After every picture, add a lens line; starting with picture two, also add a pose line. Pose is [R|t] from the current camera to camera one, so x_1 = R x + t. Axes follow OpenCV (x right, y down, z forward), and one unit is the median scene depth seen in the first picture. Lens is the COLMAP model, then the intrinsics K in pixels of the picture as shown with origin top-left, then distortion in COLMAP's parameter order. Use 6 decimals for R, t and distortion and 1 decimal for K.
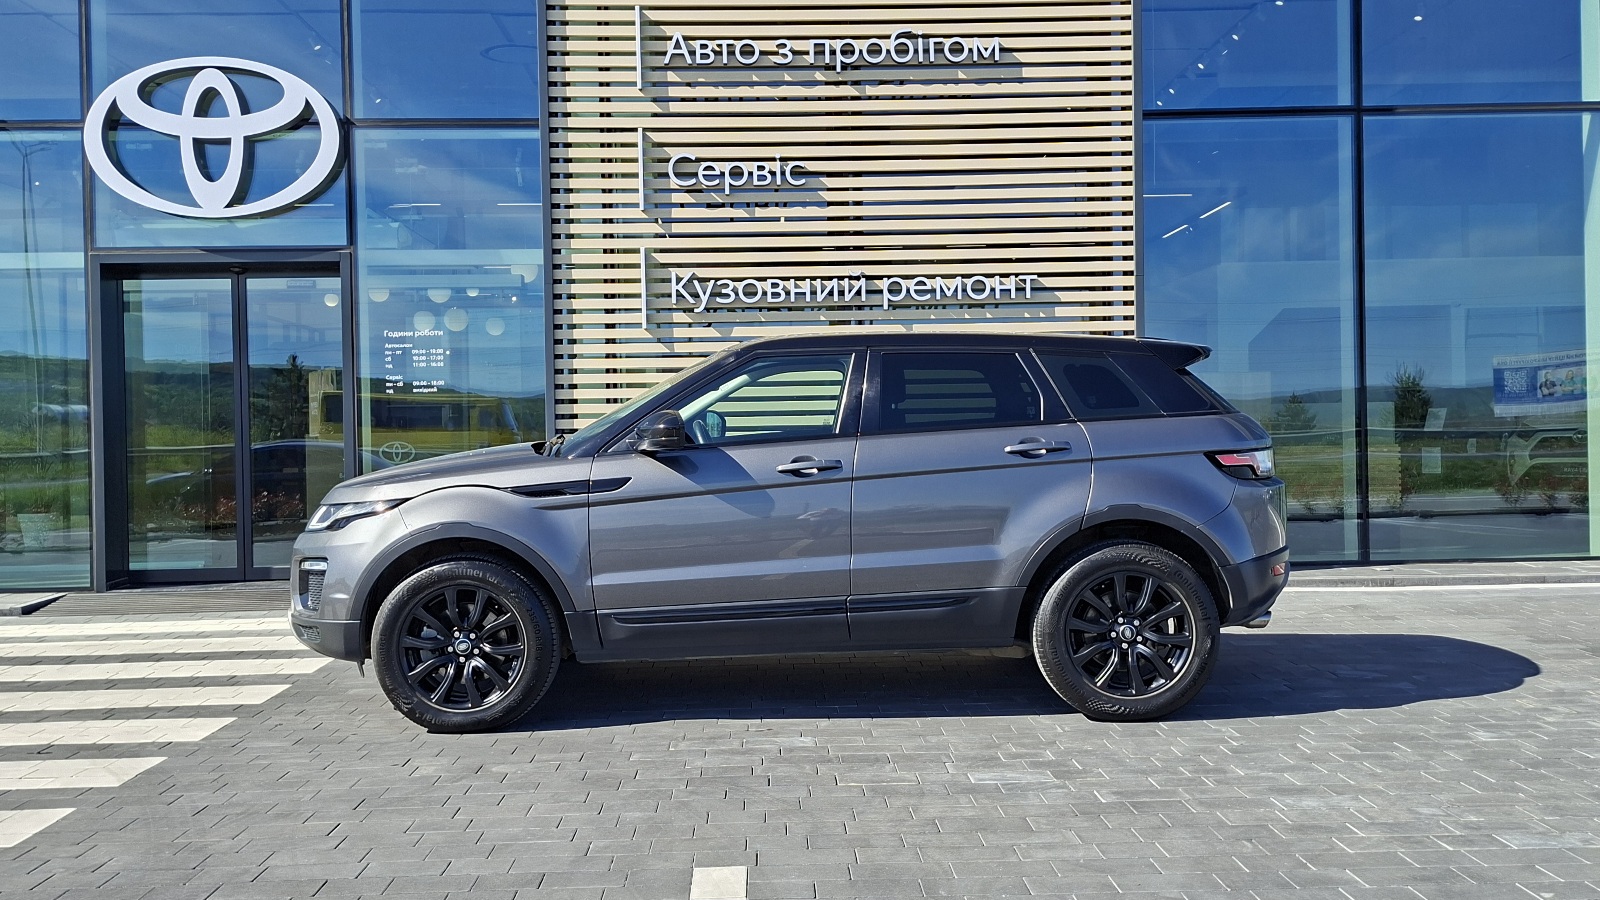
lens RADIAL K [[1460.2, 0, 798.8], [0, 1460.2, 442.4], [0, 0, 1]] dist [0.125193, -0.188268]
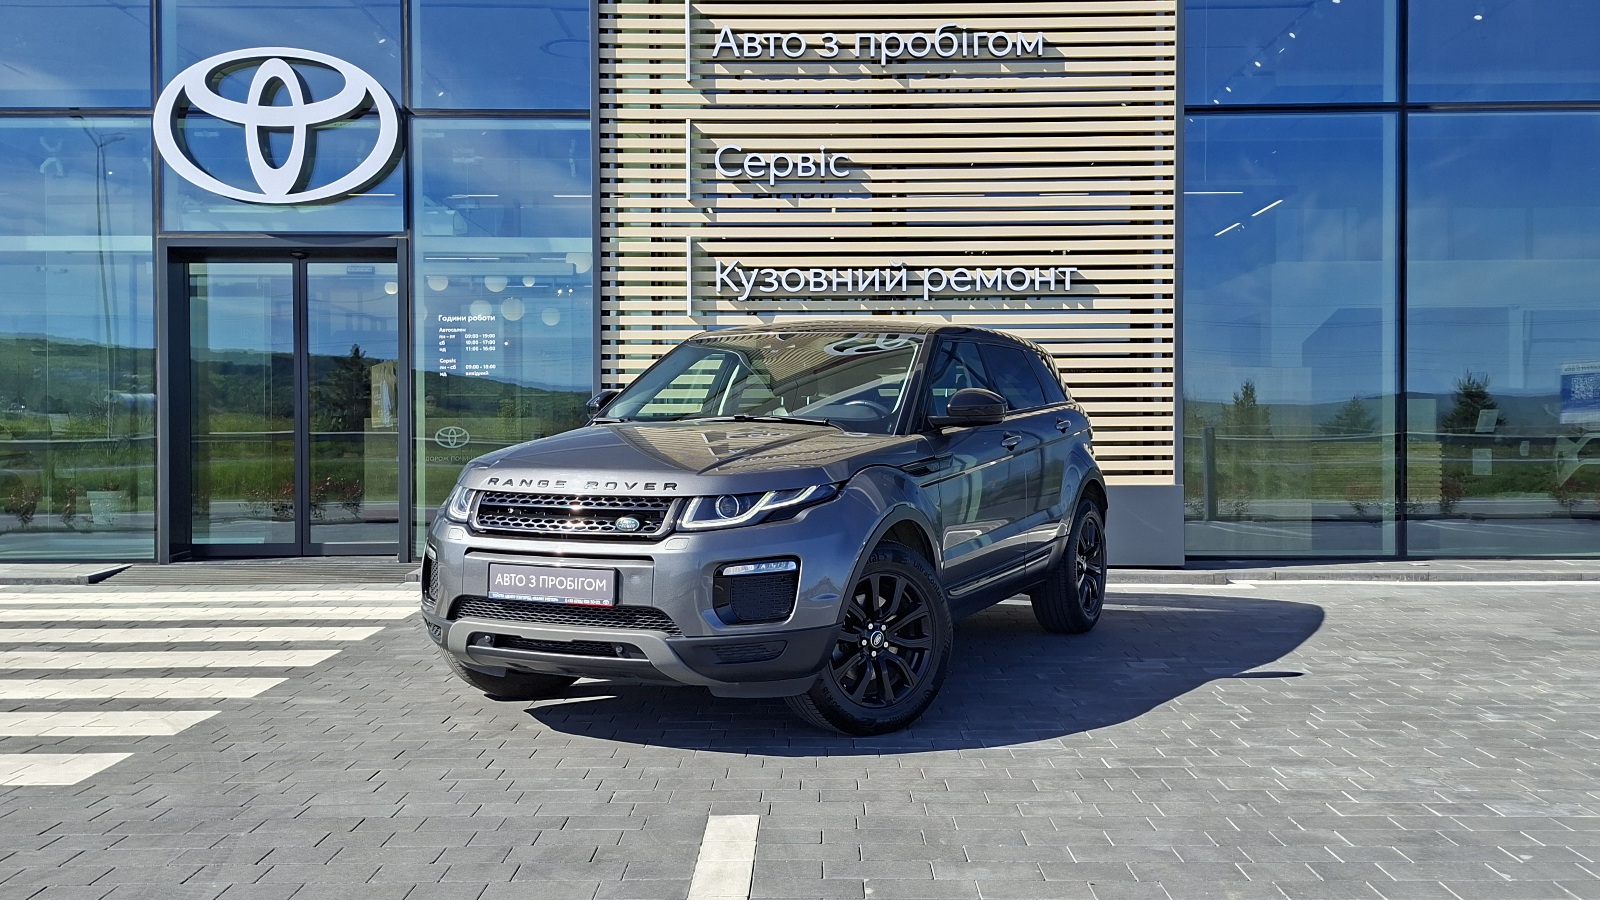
lens RADIAL K [[1457.1, 0, 805.7], [0, 1457.1, 446.8], [0, 0, 1]] dist [0.125017, -0.187577]
pose [[0.999323, 0.015310, -0.033463, 0.011341], [-0.015149, 0.999873, 0.005041, 0.007437], [0.033536, -0.004531, 0.999427, -0.017789]]
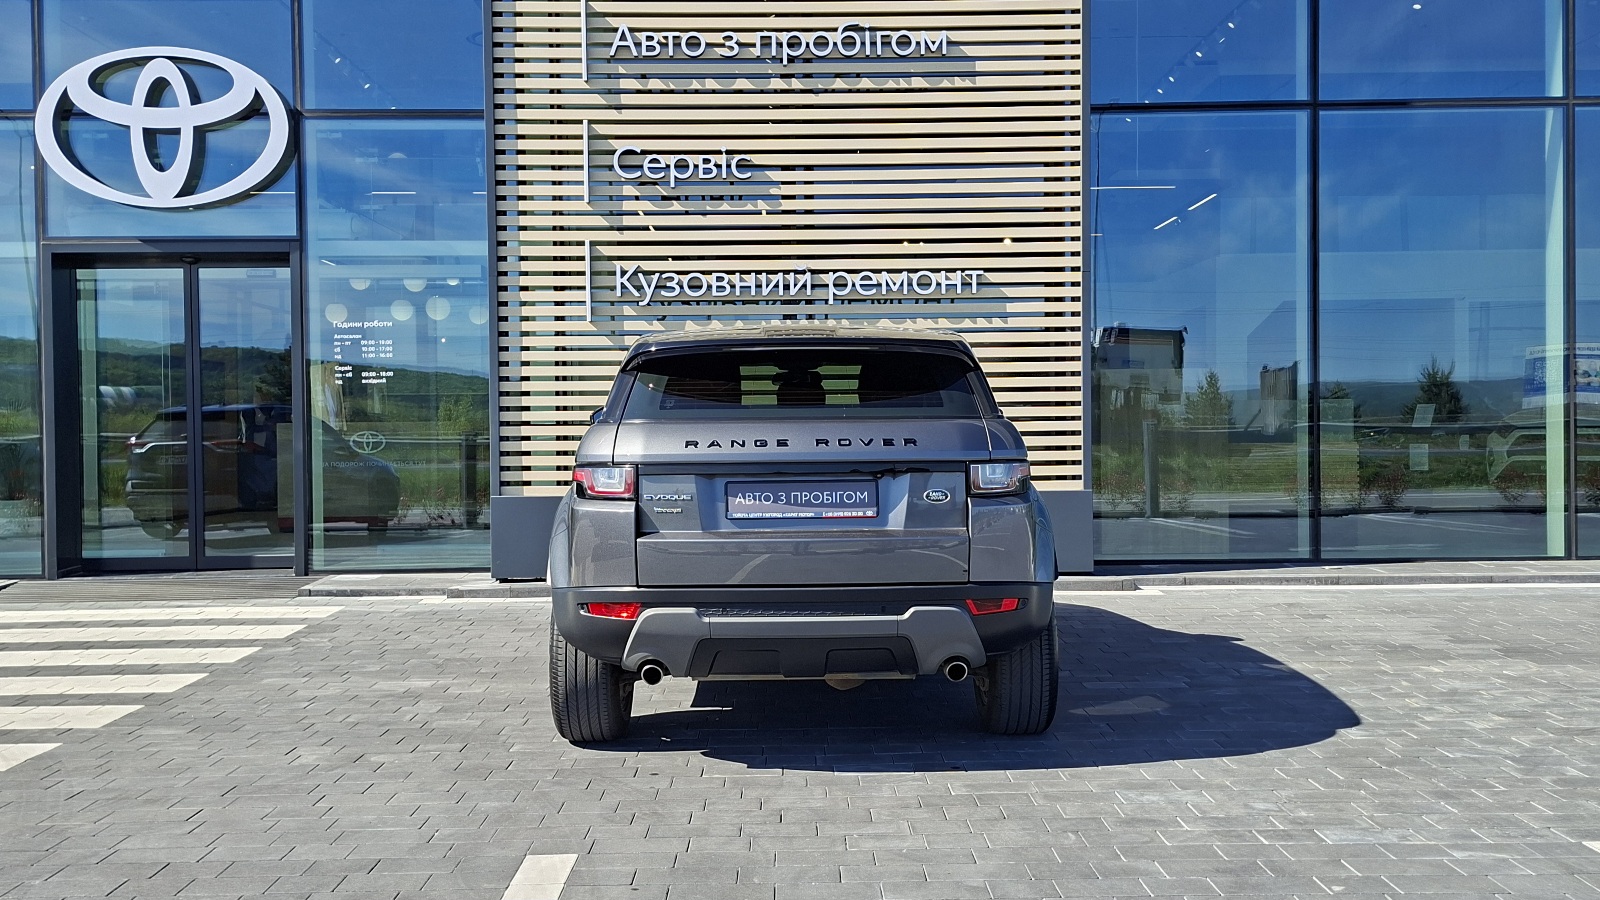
lens RADIAL K [[1484.1, 0, 795.0], [0, 1484.1, 448.4], [0, 0, 1]] dist [0.130563, -0.205629]
pose [[0.999860, 0.007175, -0.015112, 0.050931], [-0.007017, 0.999920, 0.010536, -0.002707], [0.015186, -0.010429, 0.999830, -0.015351]]
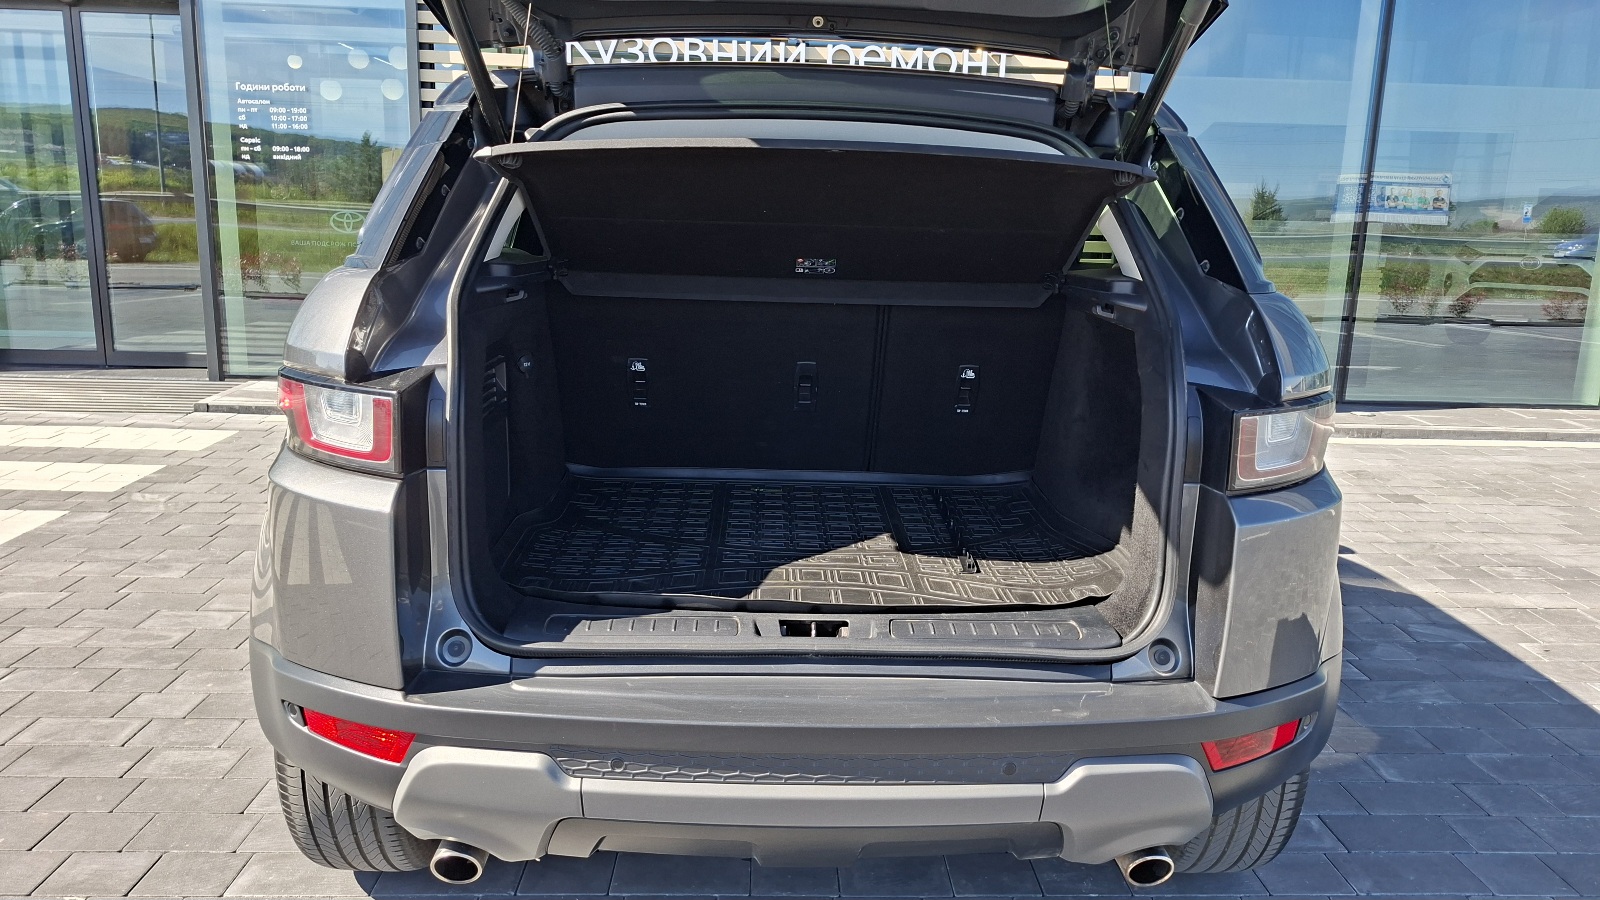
lens RADIAL K [[1119.9, 0, 800.0], [0, 1119.9, 450.0], [0, 0, 1]] dist [0.077023, -0.101645]
pose [[0.998848, 0.043667, 0.019905, 0.039858], [-0.046769, 0.978711, 0.199844, -0.015836], [-0.010755, -0.200545, 0.979625, 0.337932]]
